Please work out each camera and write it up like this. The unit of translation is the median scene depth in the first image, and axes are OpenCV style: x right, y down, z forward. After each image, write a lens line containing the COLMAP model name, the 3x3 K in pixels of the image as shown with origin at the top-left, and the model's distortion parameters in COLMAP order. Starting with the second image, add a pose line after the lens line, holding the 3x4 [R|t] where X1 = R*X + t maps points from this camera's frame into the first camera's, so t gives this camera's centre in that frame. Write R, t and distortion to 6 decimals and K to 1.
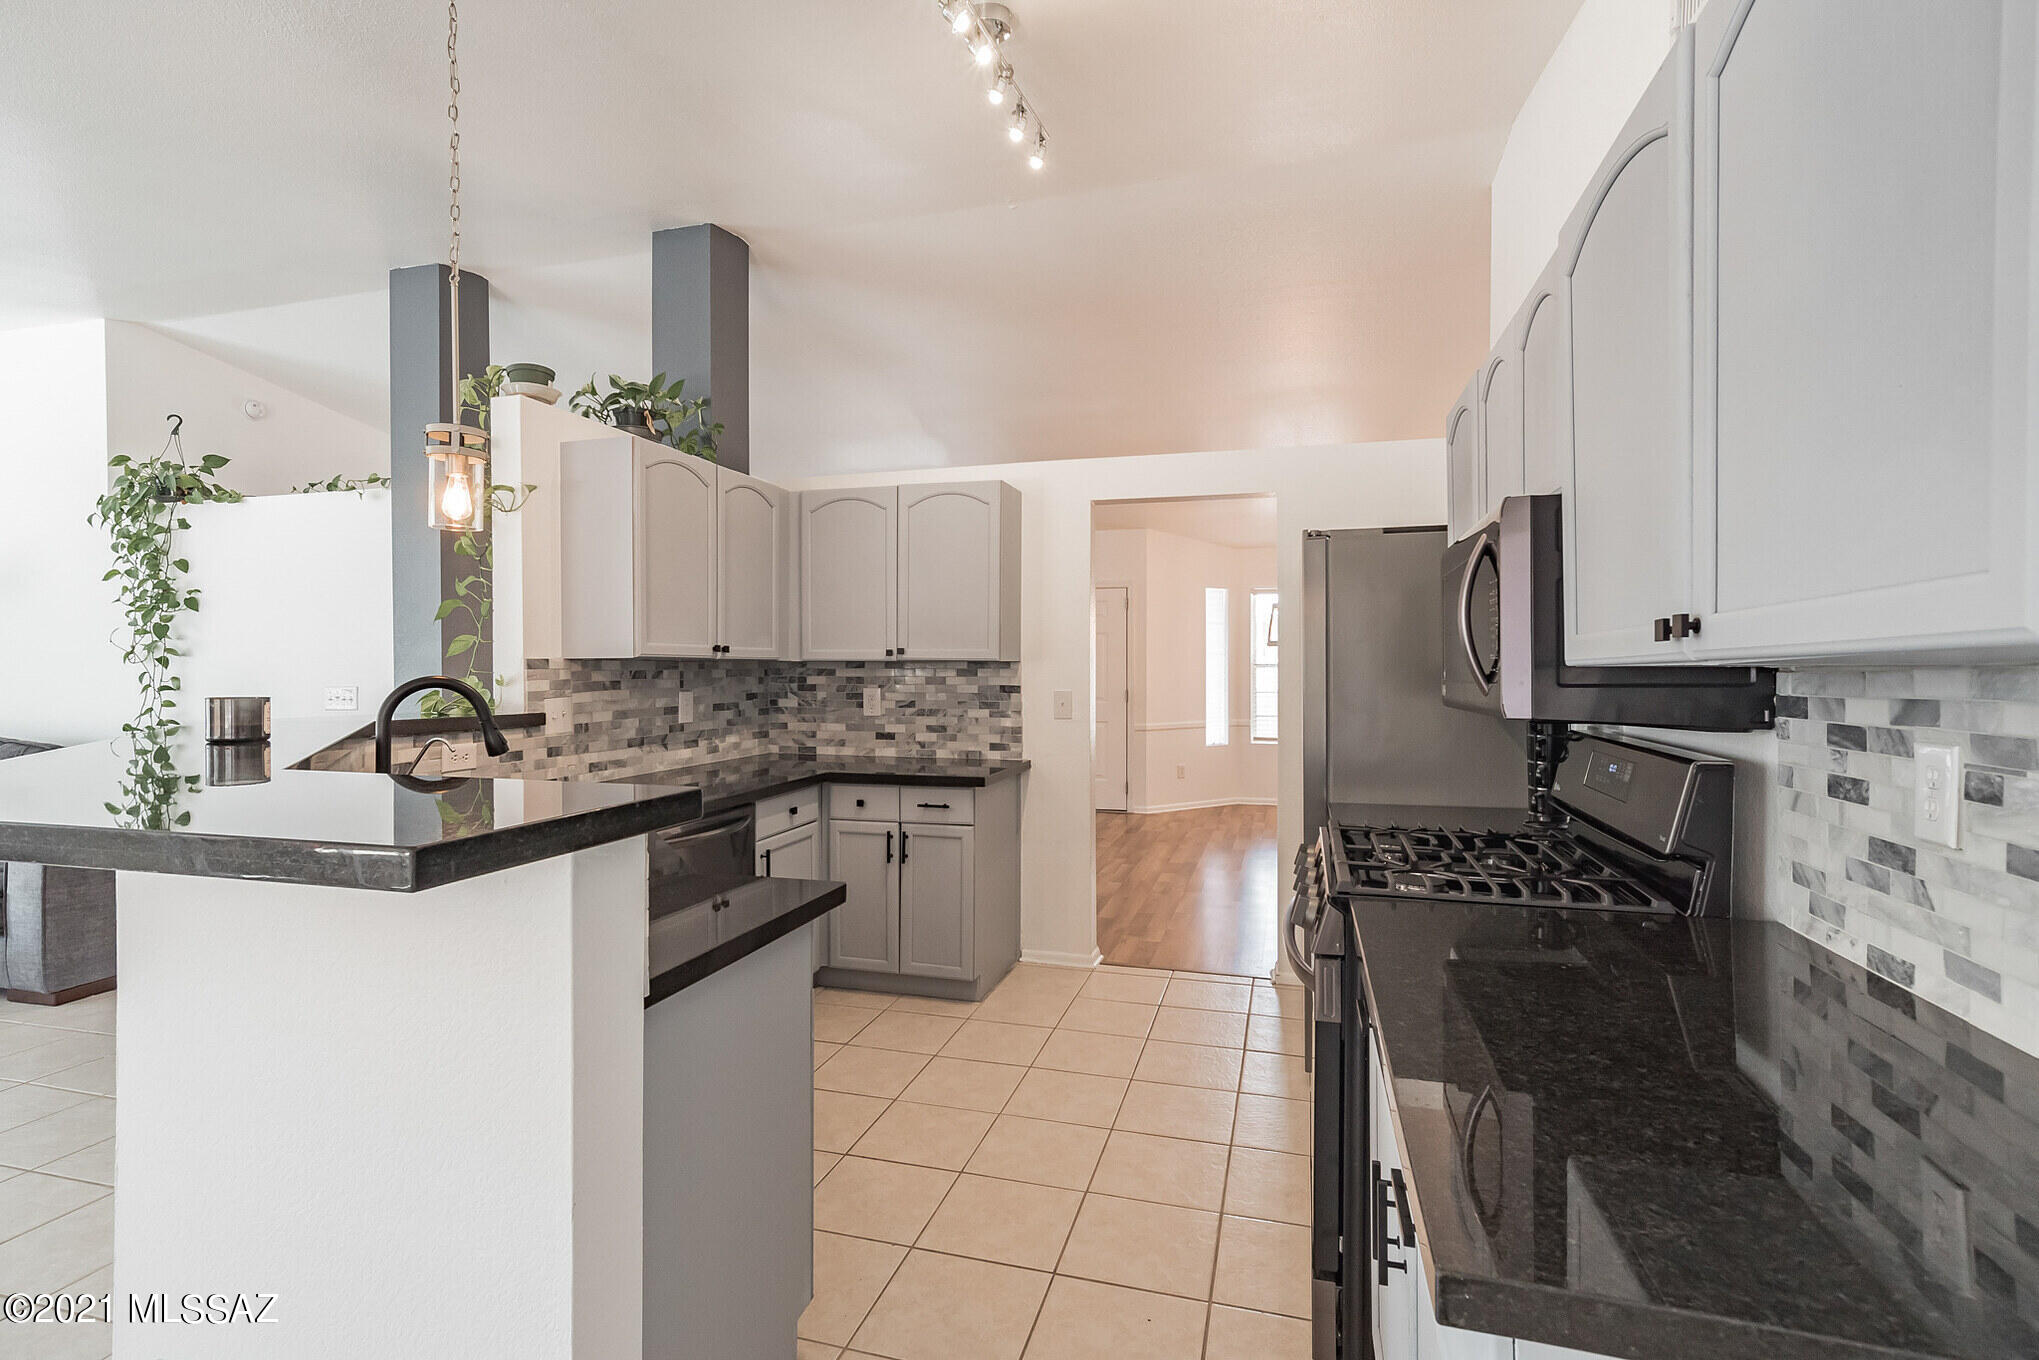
lens RADIAL K [[900.4, 0, 1053.1], [0, 900.4, 671.2], [0, 0, 1]] dist [-0.001829, -0.000119]
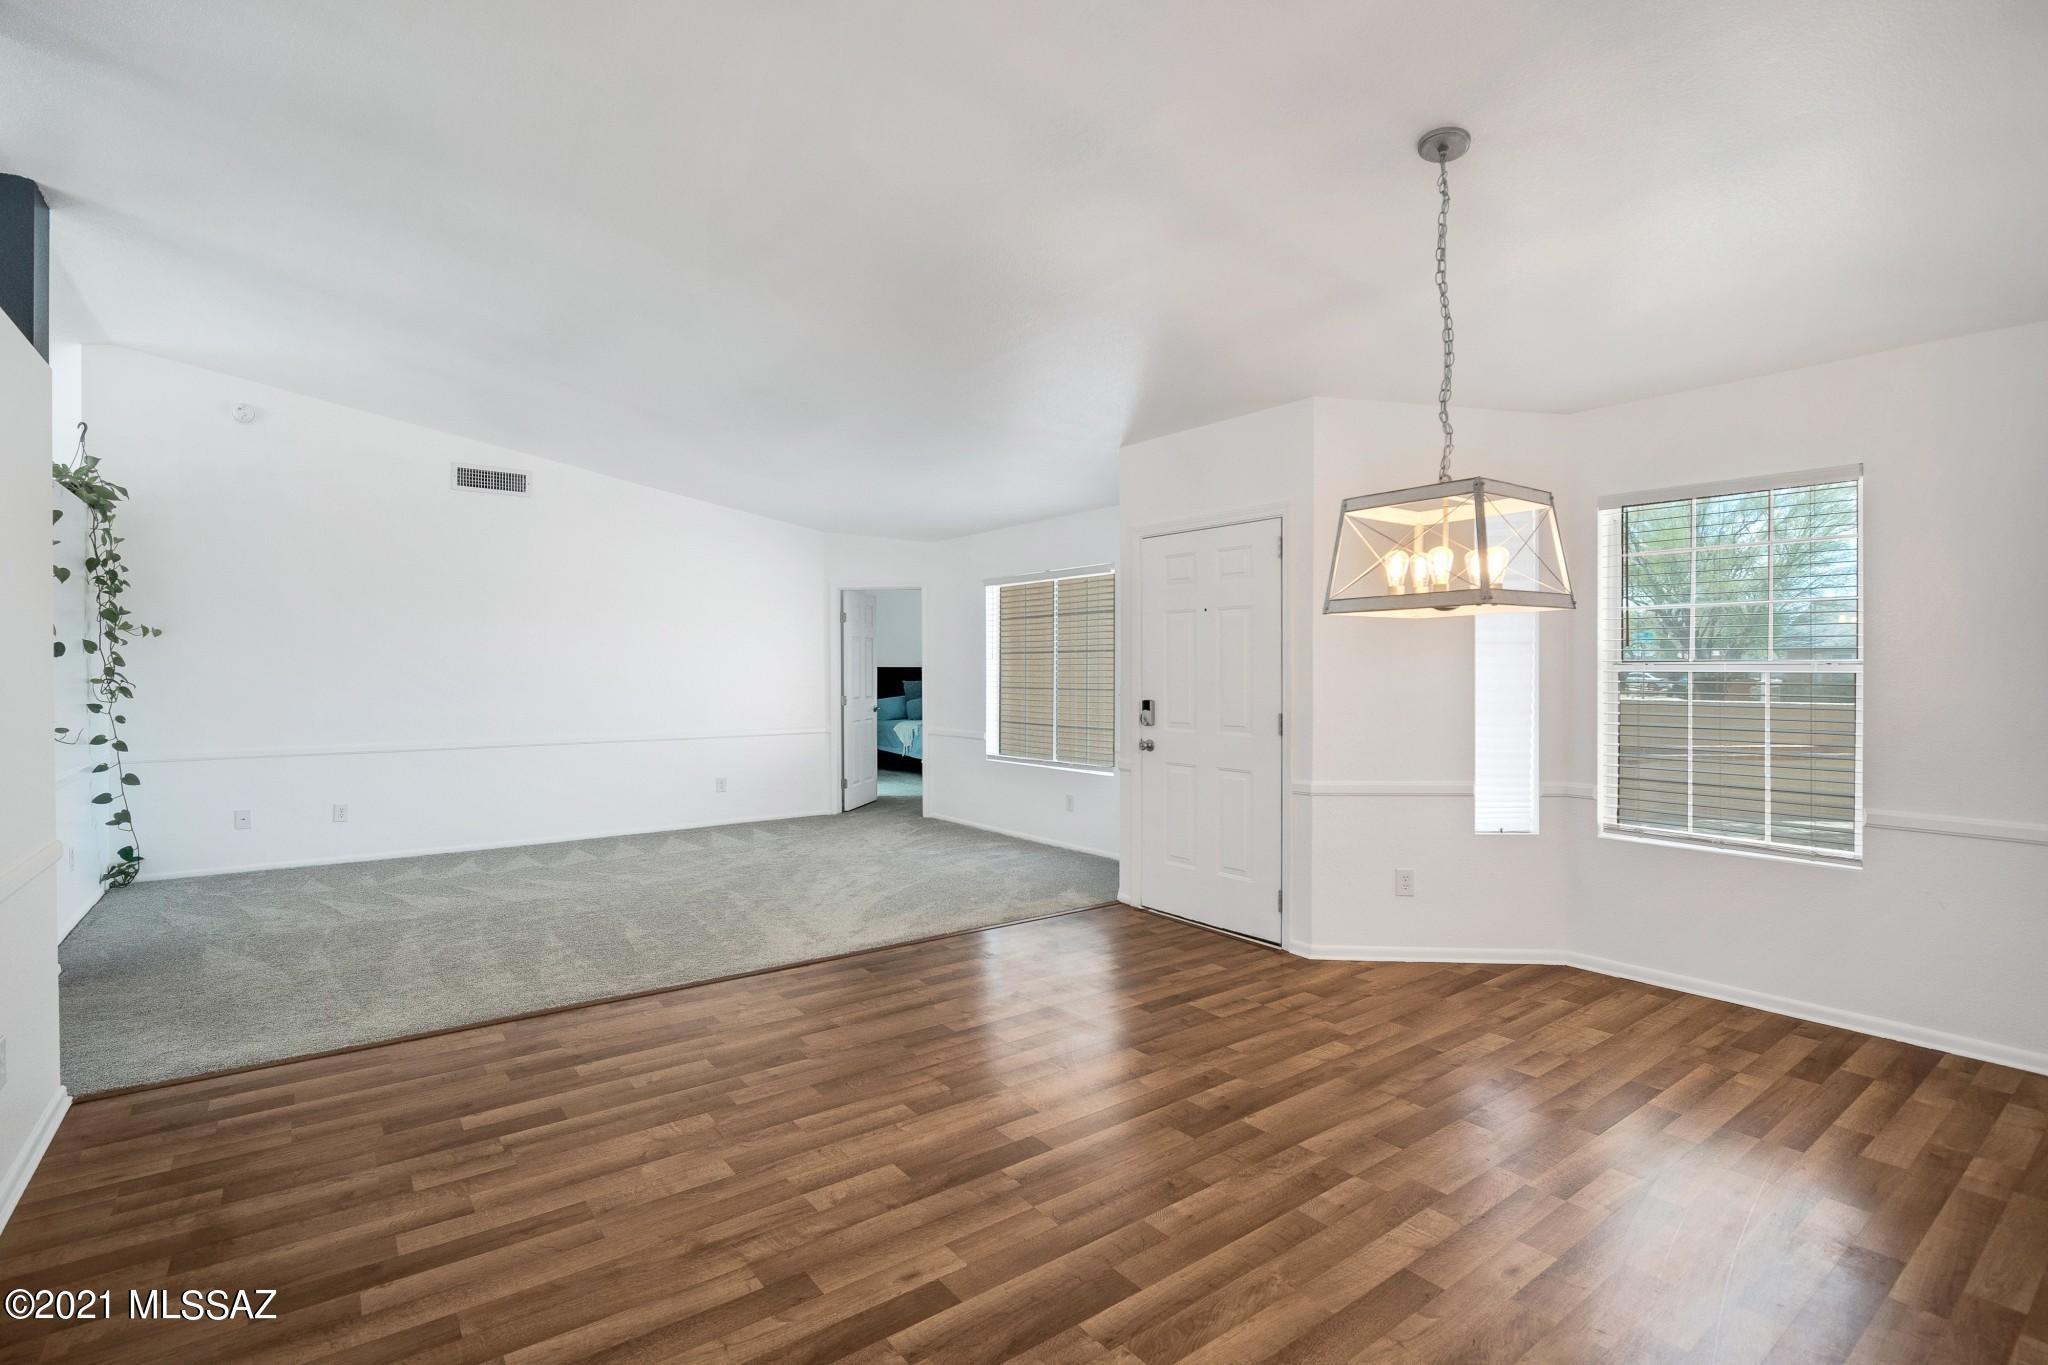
lens RADIAL K [[966.6, 0, 1014.6], [0, 966.6, 666.6], [0, 0, 1]] dist [-0.000315, 0.000602]
pose [[0.781190, -0.001507, -0.624292, 0.682308], [-0.001951, 0.999986, -0.004855, -0.005537], [0.624290, 0.005011, 0.781176, 1.028054]]
